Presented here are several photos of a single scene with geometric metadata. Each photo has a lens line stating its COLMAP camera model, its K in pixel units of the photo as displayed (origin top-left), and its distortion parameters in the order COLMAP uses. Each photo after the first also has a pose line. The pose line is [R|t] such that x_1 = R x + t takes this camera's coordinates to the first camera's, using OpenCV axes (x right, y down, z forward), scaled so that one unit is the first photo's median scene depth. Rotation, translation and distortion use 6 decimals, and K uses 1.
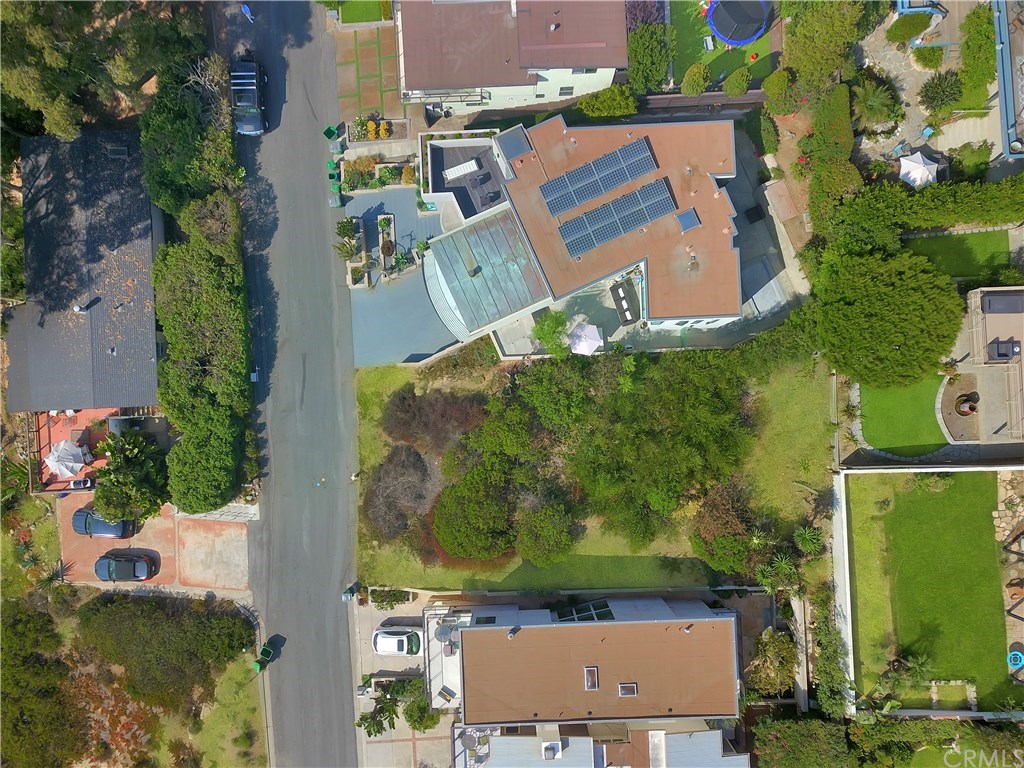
lens RADIAL K [[833.1, 0, 487.8], [0, 833.1, 358.2], [0, 0, 1]] dist [0.058249, -0.182237]
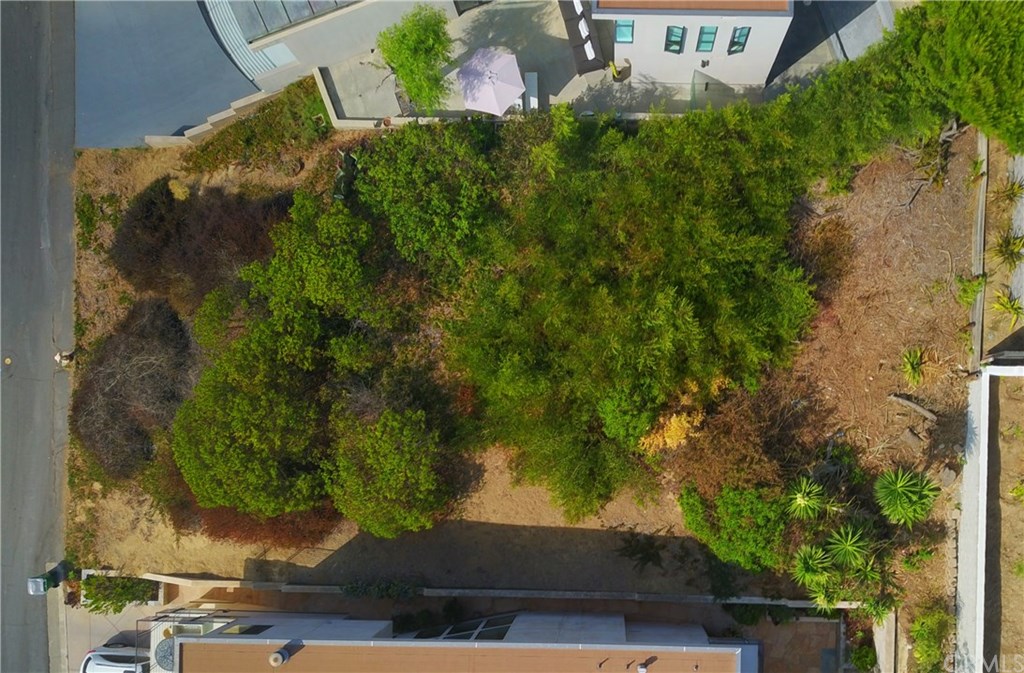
lens RADIAL K [[1278.9, 0, 512.0], [0, 1278.9, 336.5], [0, 0, 1]] dist [-0.002845, -0.009153]
pose [[0.998176, 0.059905, 0.007494, 0.125912], [-0.060094, 0.997795, 0.028170, 0.100407], [-0.005790, -0.028569, 0.999575, 0.227971]]
